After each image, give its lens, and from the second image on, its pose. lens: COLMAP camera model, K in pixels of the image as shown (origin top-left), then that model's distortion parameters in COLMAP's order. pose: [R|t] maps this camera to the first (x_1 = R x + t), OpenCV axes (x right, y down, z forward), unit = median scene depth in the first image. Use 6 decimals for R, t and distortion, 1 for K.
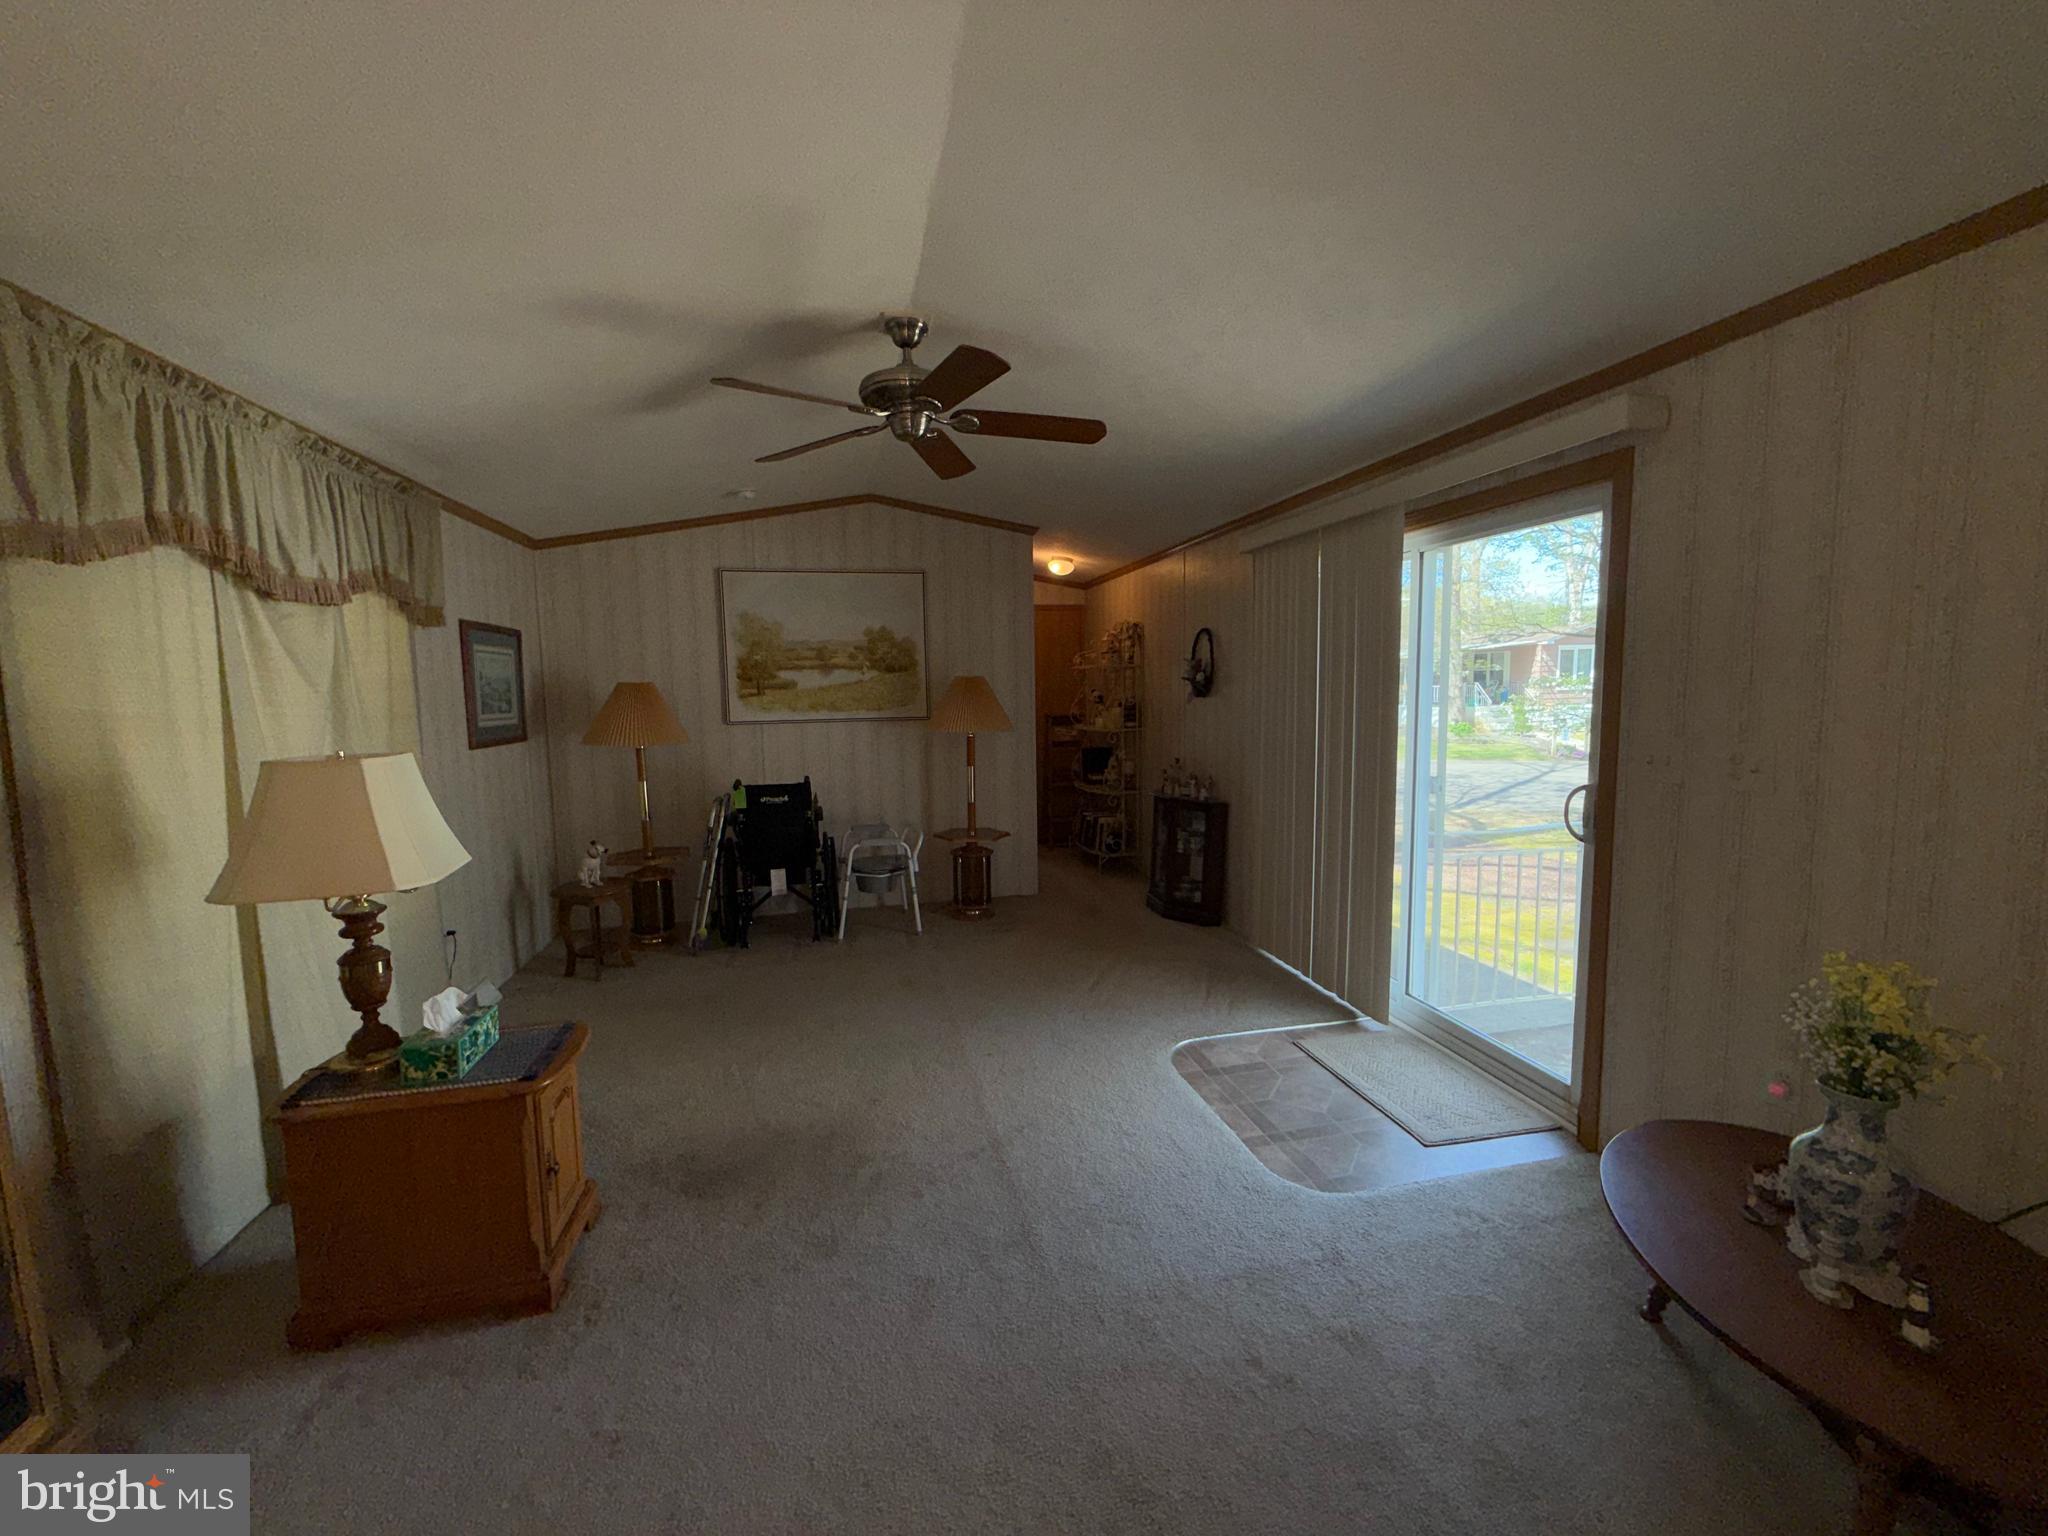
lens RADIAL K [[813.9, 0, 1024.0], [0, 813.9, 768.0], [0, 0, 1]] dist [-0.001490, -0.000015]
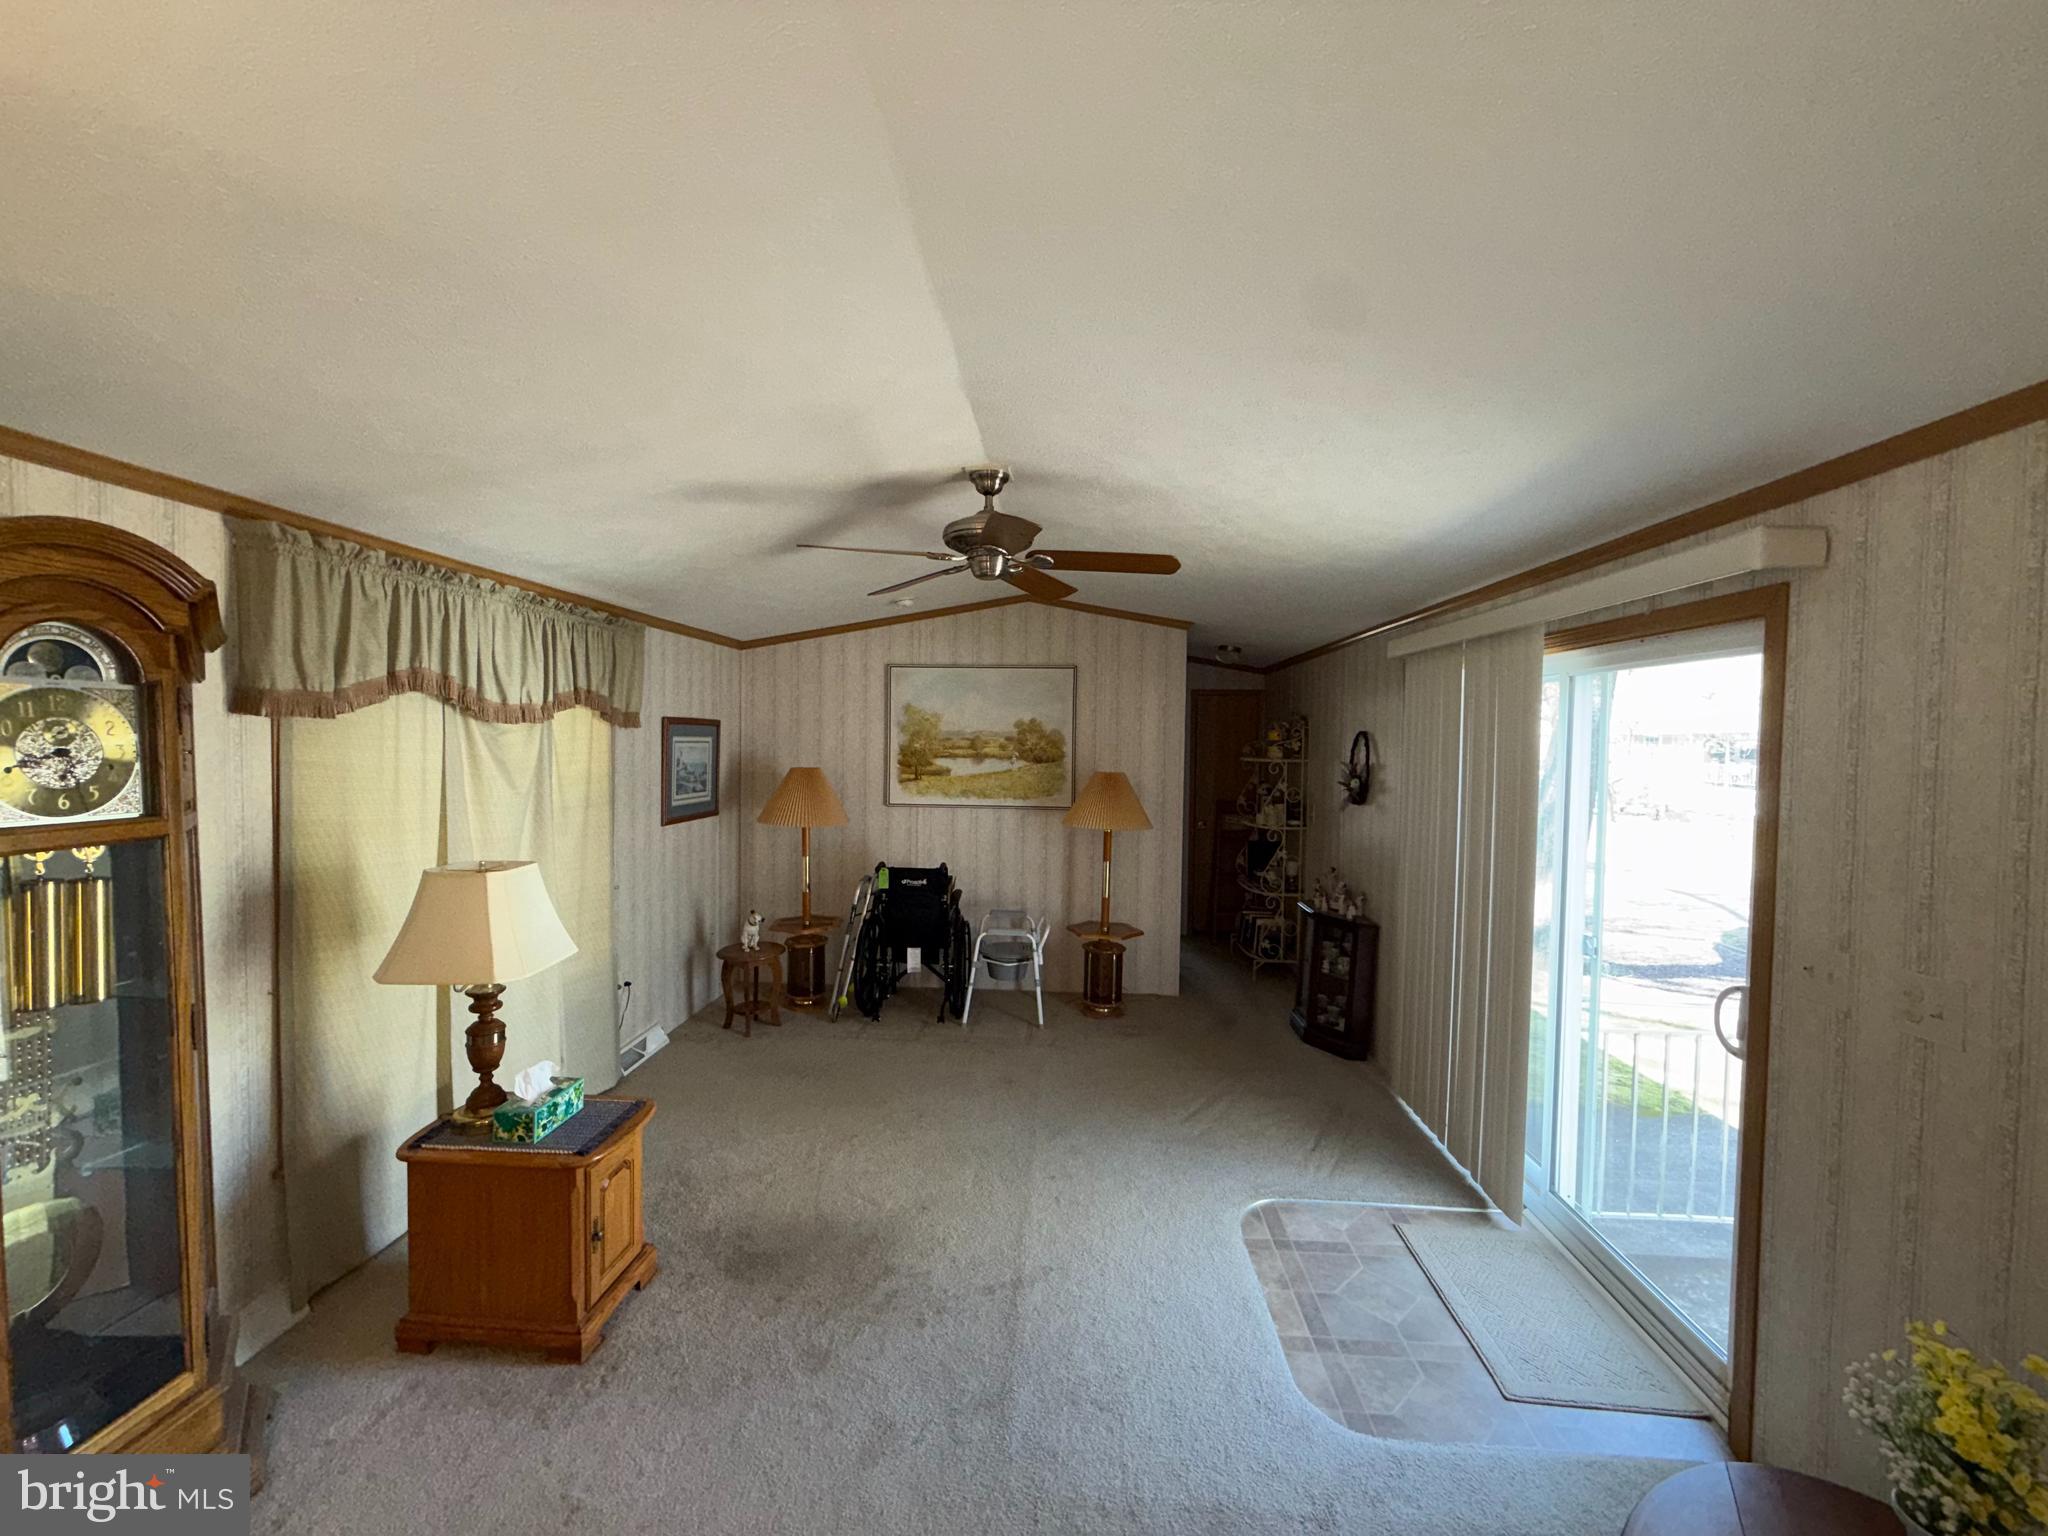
lens RADIAL K [[813.9, 0, 1024.0], [0, 813.9, 768.0], [0, 0, 1]] dist [-0.001490, -0.000015]
pose [[0.958163, 0.042160, -0.283103, 0.188152], [-0.060579, 0.996556, -0.056620, -0.087114], [0.279741, 0.071401, 0.957417, 0.011229]]
